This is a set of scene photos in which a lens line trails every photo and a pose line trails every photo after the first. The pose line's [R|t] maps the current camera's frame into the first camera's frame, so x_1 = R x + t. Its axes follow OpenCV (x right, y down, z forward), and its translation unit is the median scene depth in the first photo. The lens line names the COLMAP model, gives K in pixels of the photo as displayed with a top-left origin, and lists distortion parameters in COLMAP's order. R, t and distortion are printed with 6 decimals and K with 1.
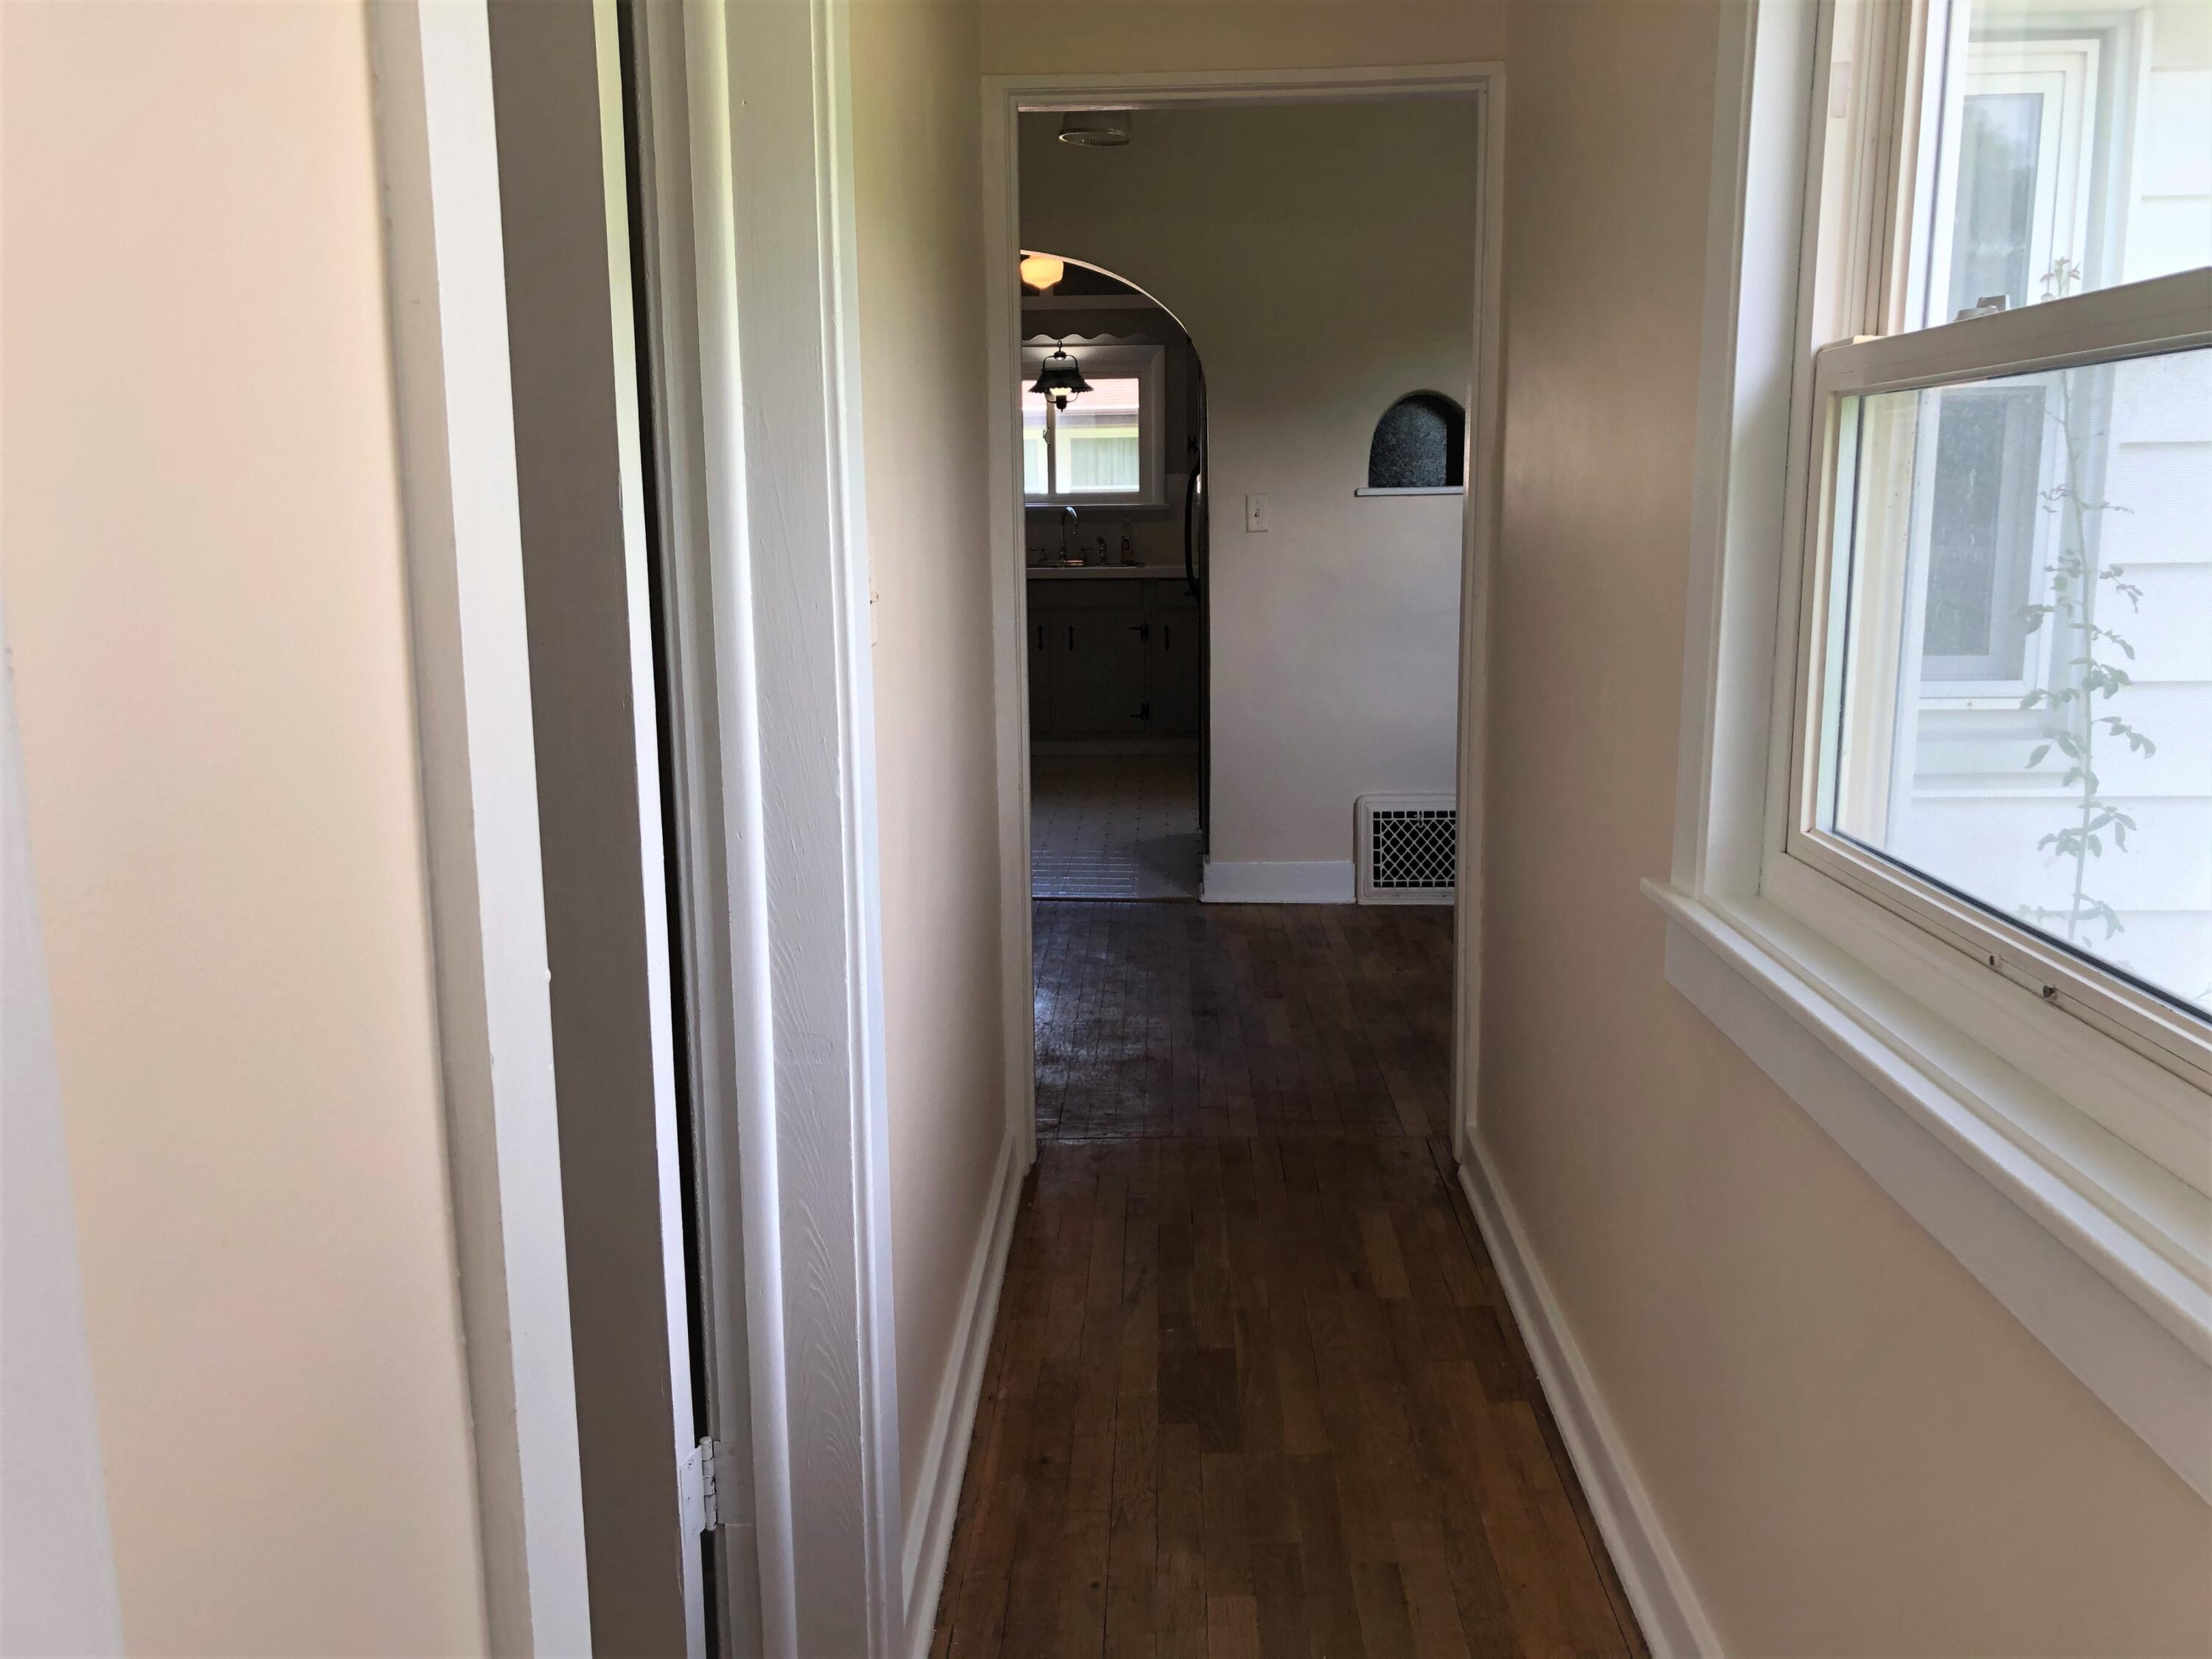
lens RADIAL K [[1776.2, 0, 1093.4], [0, 1776.2, 818.0], [0, 0, 1]] dist [0.133307, -0.409772]
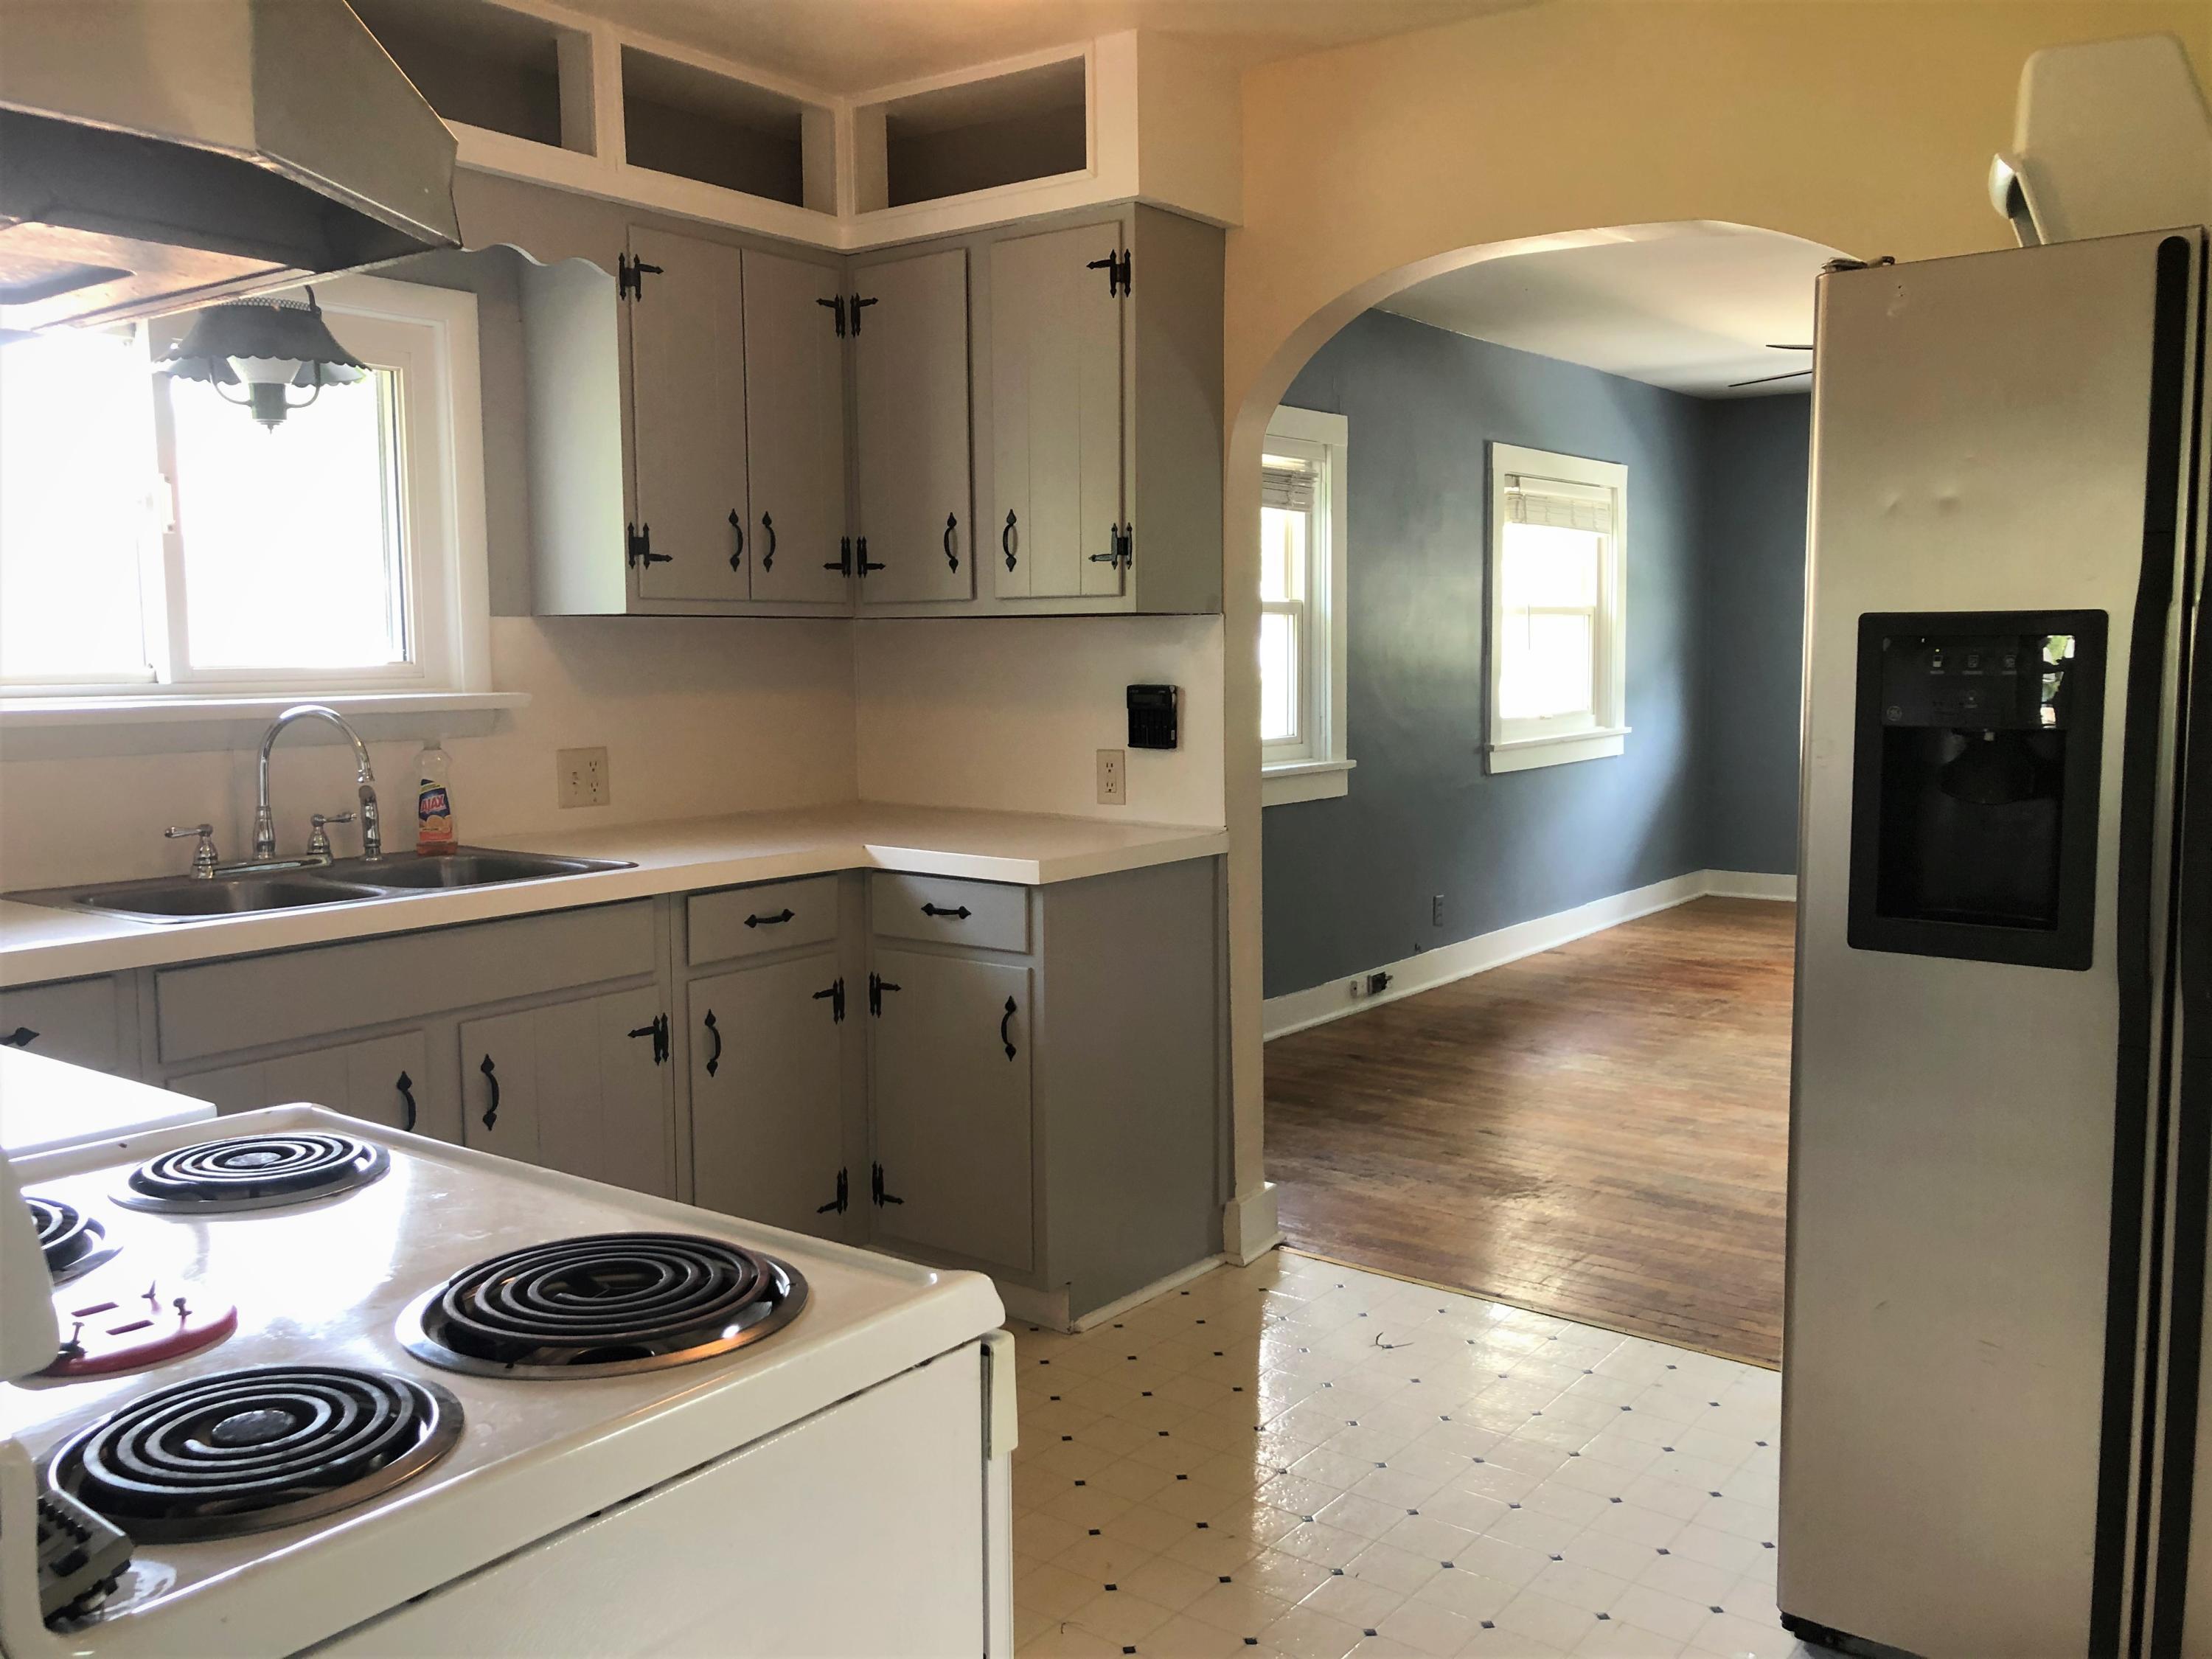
lens RADIAL K [[1776.2, 0, 1093.4], [0, 1776.2, 818.0], [0, 0, 1]] dist [0.133307, -0.409772]
pose [[0.579827, -0.070918, 0.811647, -0.208551], [0.146604, 0.989026, -0.018315, -0.125202], [-0.801441, 0.129610, 0.583861, 0.682809]]
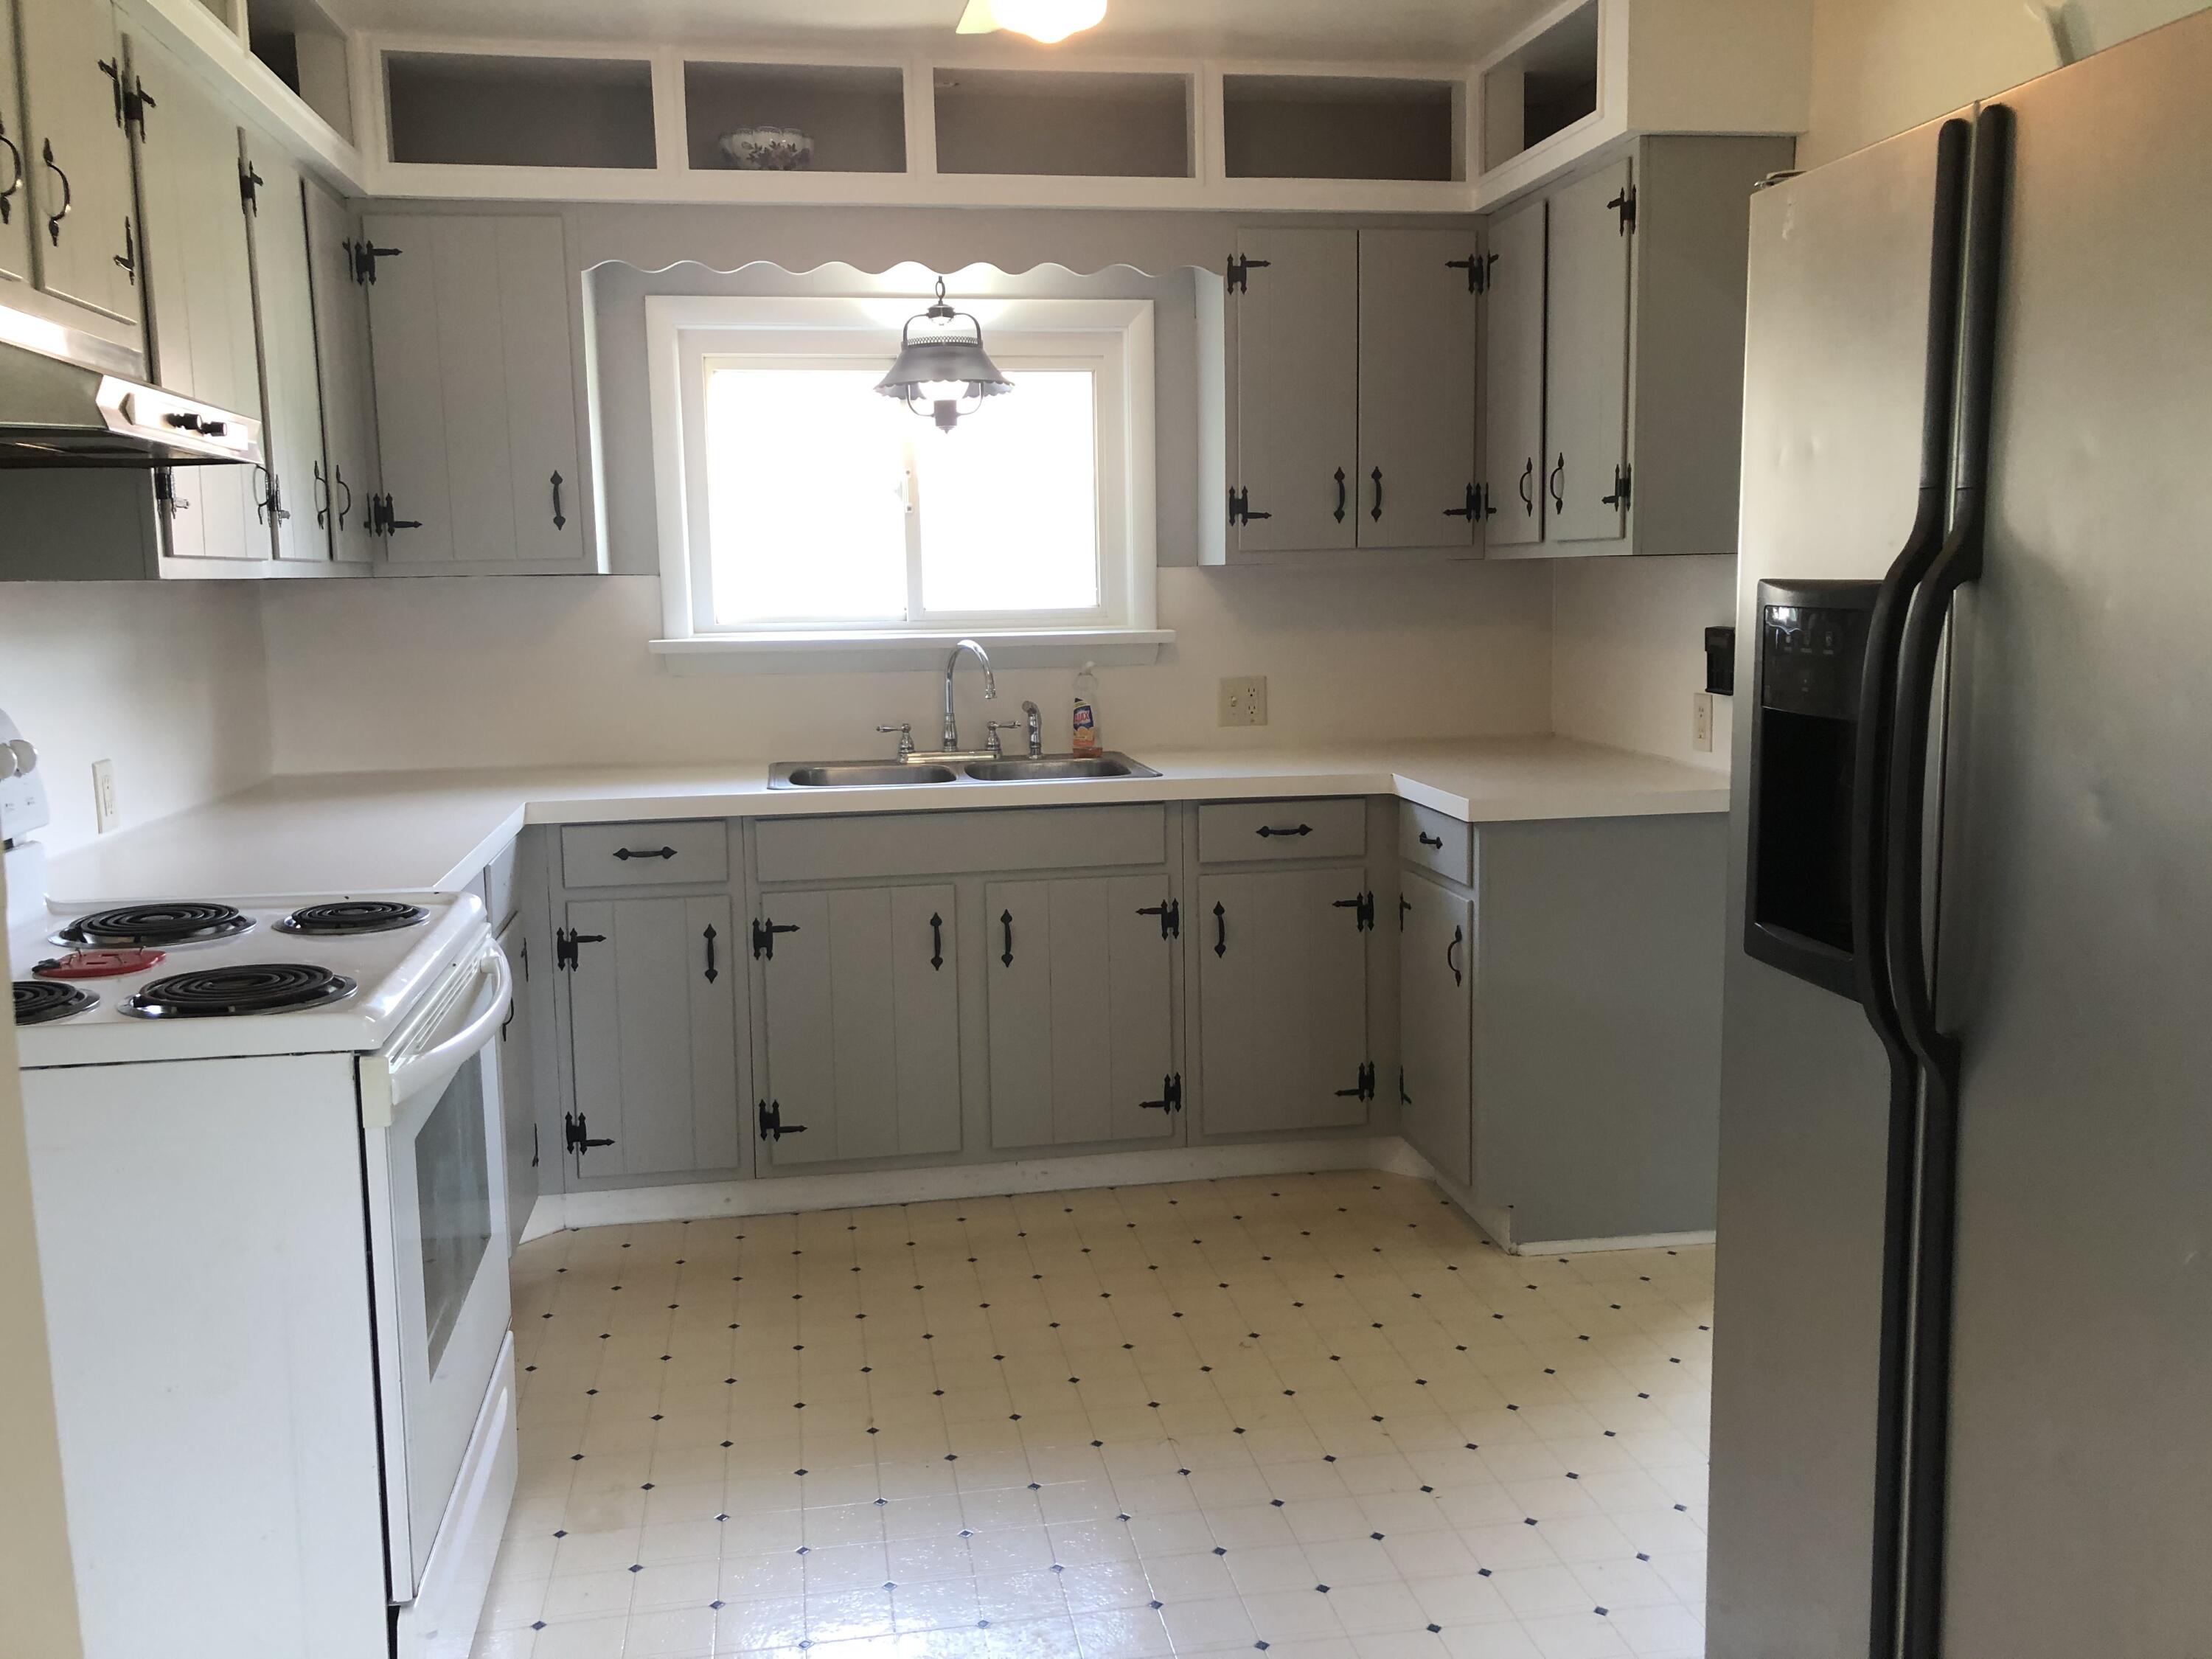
lens RADIAL K [[1776.2, 0, 1093.4], [0, 1776.2, 818.0], [0, 0, 1]] dist [0.133307, -0.409772]
pose [[0.979570, -0.032084, 0.198527, -0.075056], [0.041472, 0.998201, -0.043310, -0.107534], [-0.196780, 0.050658, 0.979138, 0.546531]]
